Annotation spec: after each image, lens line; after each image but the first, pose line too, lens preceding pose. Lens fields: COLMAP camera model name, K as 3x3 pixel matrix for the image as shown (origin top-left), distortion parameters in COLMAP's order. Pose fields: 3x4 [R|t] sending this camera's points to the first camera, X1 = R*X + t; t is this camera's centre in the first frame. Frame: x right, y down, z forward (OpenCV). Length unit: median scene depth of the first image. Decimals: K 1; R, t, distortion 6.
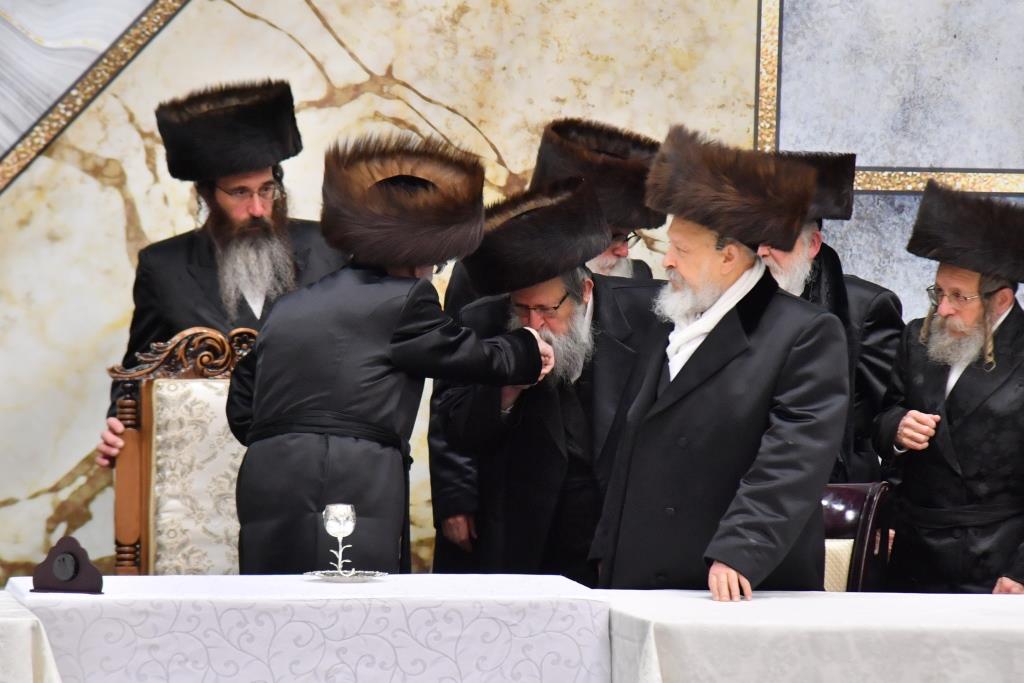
lens RADIAL K [[5410.1, 0, 521.2], [0, 5410.1, 359.1], [0, 0, 1]] dist [1.444079, 0.000000]
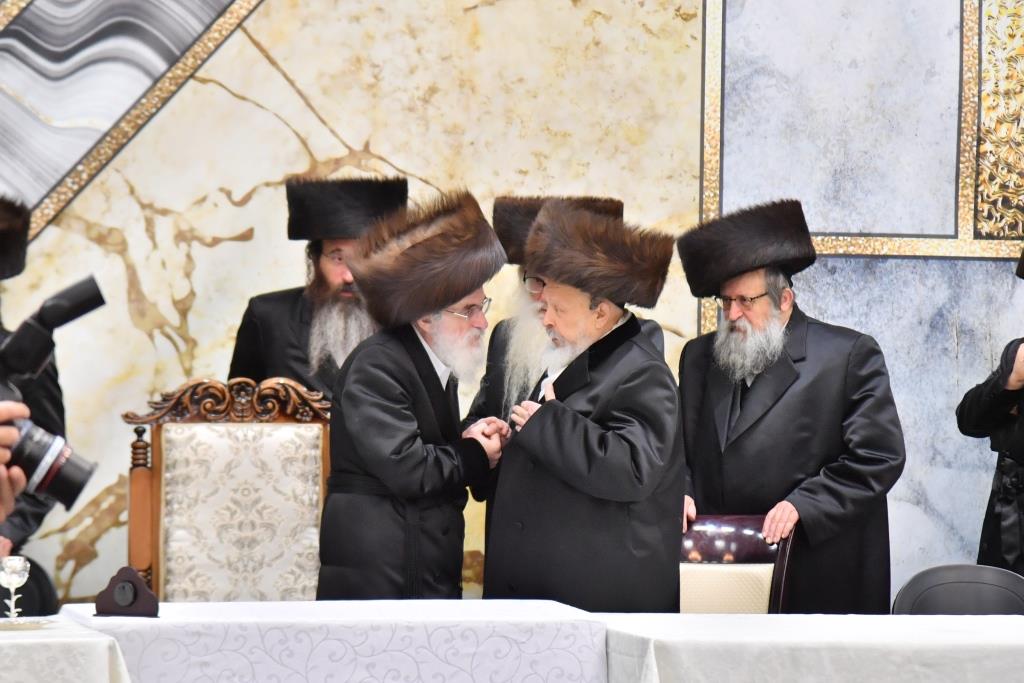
lens RADIAL K [[5410.1, 0, 498.8], [0, 5410.1, 380.9], [0, 0, 1]] dist [1.444079, 0.000000]
pose [[0.999237, -0.005571, 0.038647, -0.040371], [0.005911, 0.999945, -0.008702, 0.003951], [-0.038596, 0.008924, 0.999215, -0.094594]]
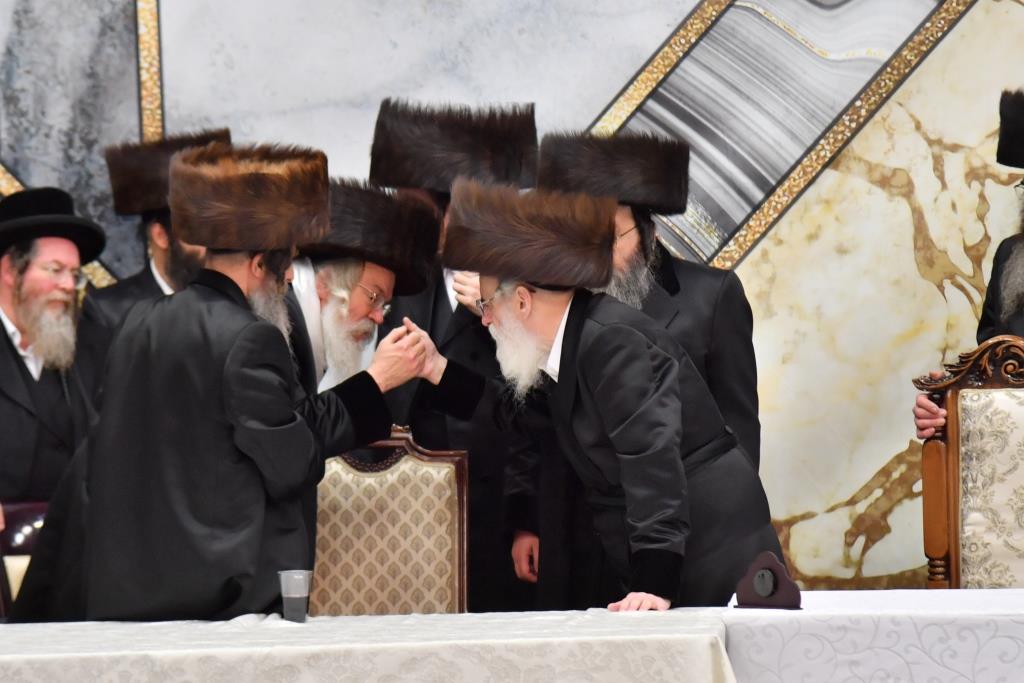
lens RADIAL K [[5410.1, 0, 516.1], [0, 5410.1, 343.4], [0, 0, 1]] dist [1.444079, 0.000000]
pose [[0.974021, -0.032207, -0.224154, 0.077911], [0.030996, 0.999480, -0.008920, 0.001683], [0.224325, 0.001740, 0.974513, 0.023212]]
